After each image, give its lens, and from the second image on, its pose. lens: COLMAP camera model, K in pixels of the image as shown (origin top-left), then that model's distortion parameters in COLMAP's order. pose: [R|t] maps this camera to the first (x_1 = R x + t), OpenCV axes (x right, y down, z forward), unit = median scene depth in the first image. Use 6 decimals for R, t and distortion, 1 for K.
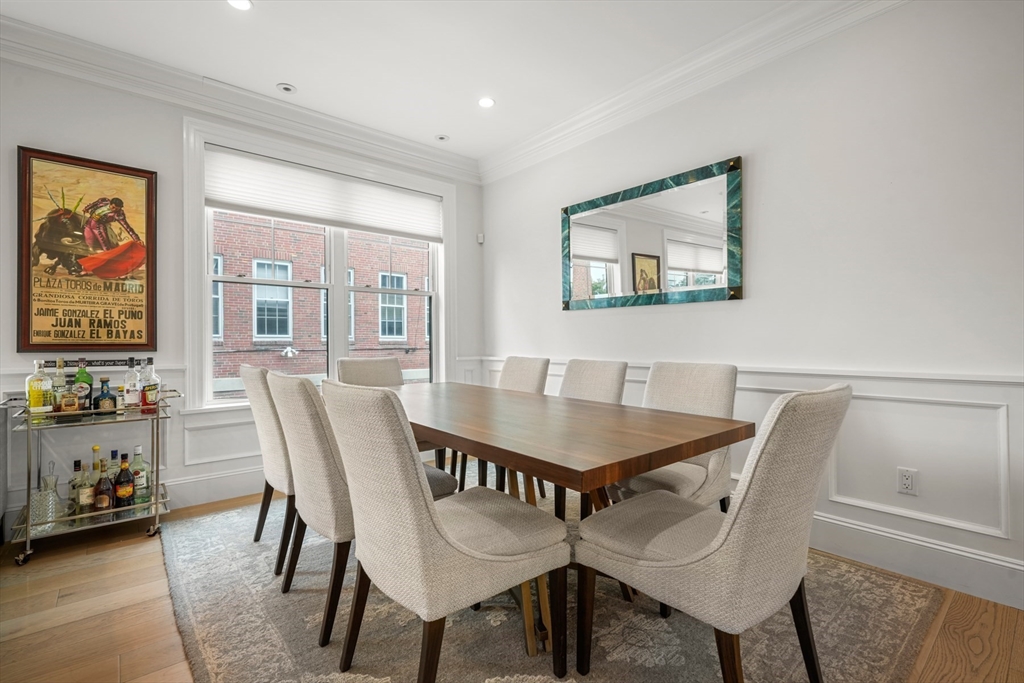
lens RADIAL K [[464.3, 0, 505.3], [0, 464.3, 340.1], [0, 0, 1]] dist [-0.000304, -0.000096]
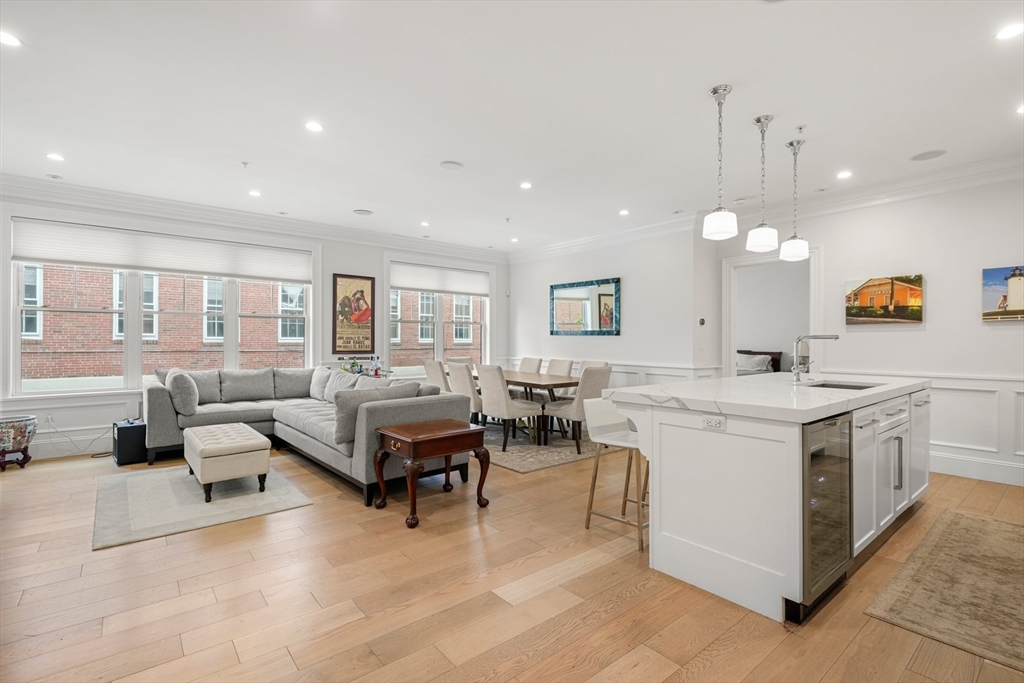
lens RADIAL K [[464.3, 0, 506.0], [0, 464.3, 343.5], [0, 0, 1]] dist [-0.000304, -0.000096]
pose [[0.999831, 0.010279, -0.015241, -0.049982], [-0.010115, 0.999891, 0.010801, -0.060838], [0.015351, -0.010645, 0.999826, -1.358581]]
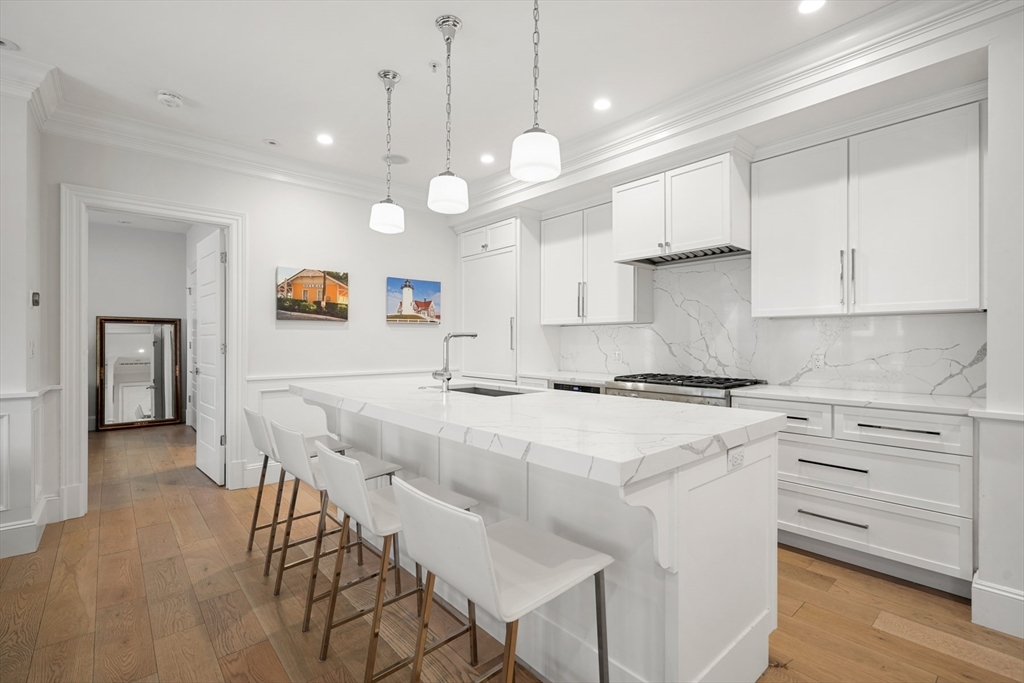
lens RADIAL K [[464.3, 0, 518.9], [0, 464.3, 343.5], [0, 0, 1]] dist [-0.000304, -0.000096]
pose [[-0.031668, 0.004790, 0.999487, -0.239674], [-0.009189, 0.999945, -0.005083, -0.052502], [-0.999456, -0.009346, -0.031622, -0.320010]]
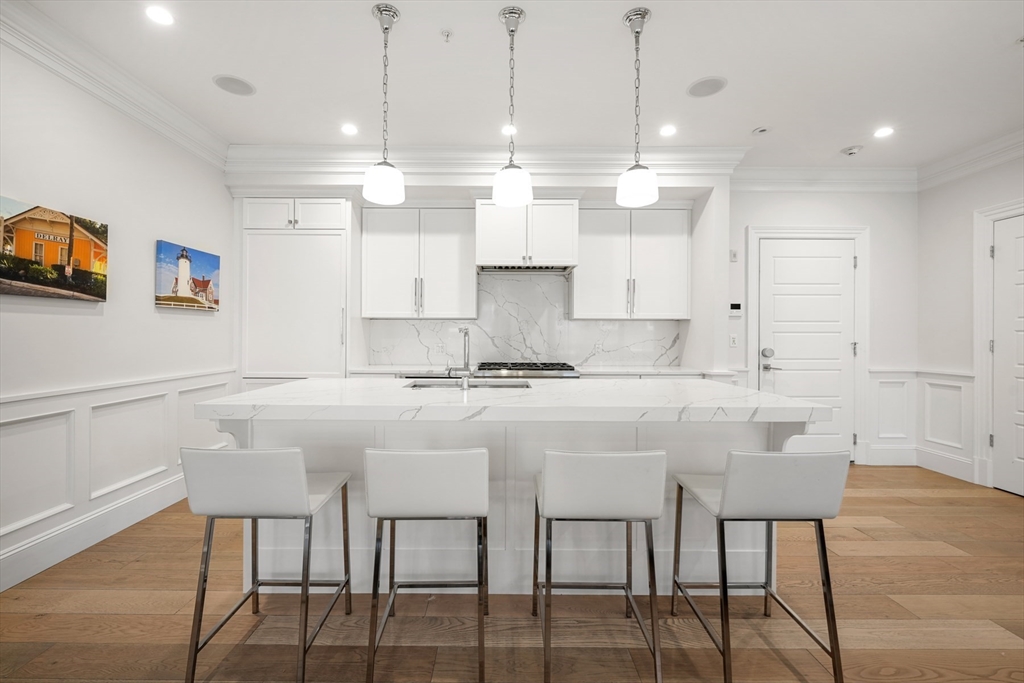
lens RADIAL K [[425.8, 0, 508.0], [0, 425.8, 338.8], [0, 0, 1]] dist [-0.001251, -0.000990]
pose [[-0.767056, 0.000059, 0.641580, 0.100930], [-0.003109, 0.999988, -0.003810, -0.051133], [-0.641572, -0.004917, -0.767047, 0.333697]]
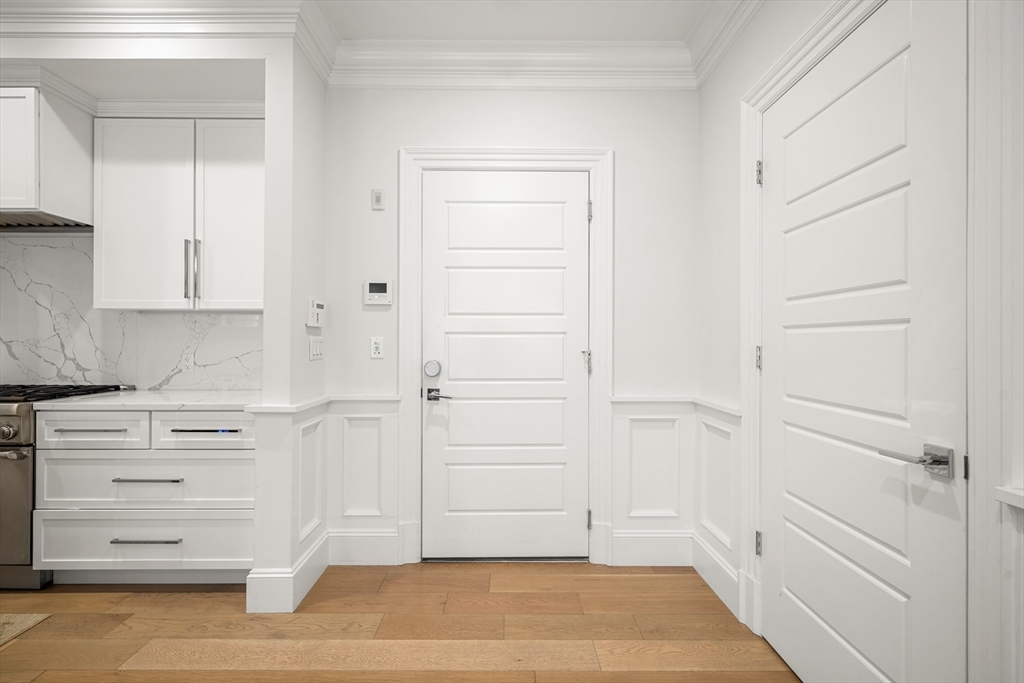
lens RADIAL K [[464.3, 0, 511.5], [0, 464.3, 344.6], [0, 0, 1]] dist [-0.000304, -0.000096]
pose [[-0.770255, 0.002225, 0.637732, -0.336812], [-0.002090, 0.999980, -0.006013, -0.053633], [-0.637733, -0.005965, -0.770235, -0.737567]]
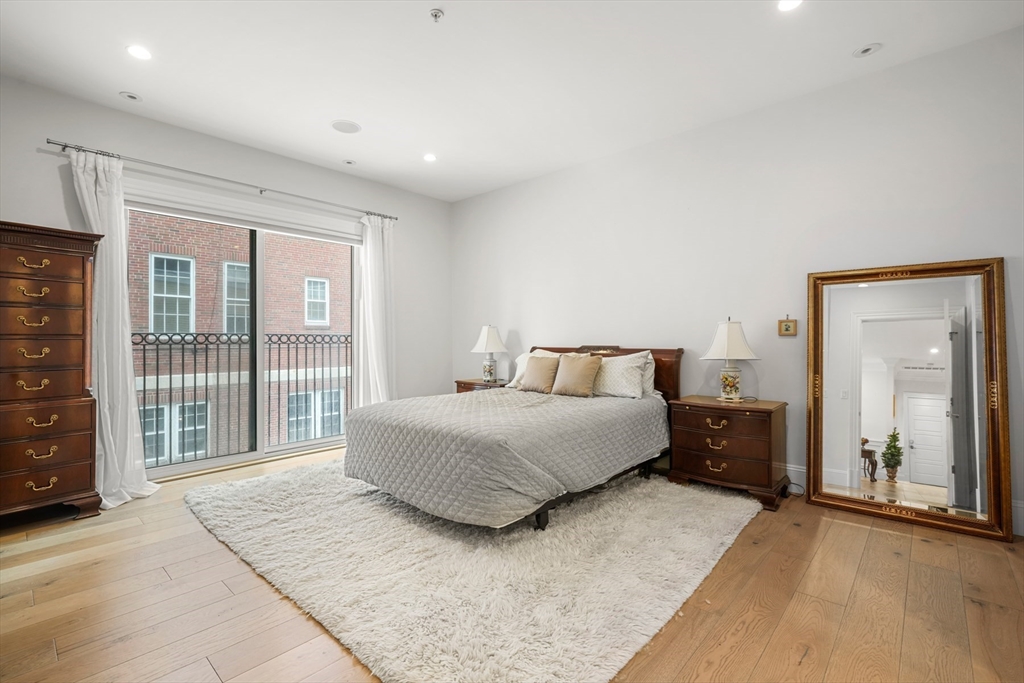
lens RADIAL K [[464.3, 0, 505.3], [0, 464.3, 337.4], [0, 0, 1]] dist [-0.000304, -0.000096]
pose [[0.989404, 0.009796, 0.144860, 1.060673], [-0.008860, 0.999936, -0.007104, -0.006564], [-0.144920, 0.005745, 0.989427, 0.552793]]
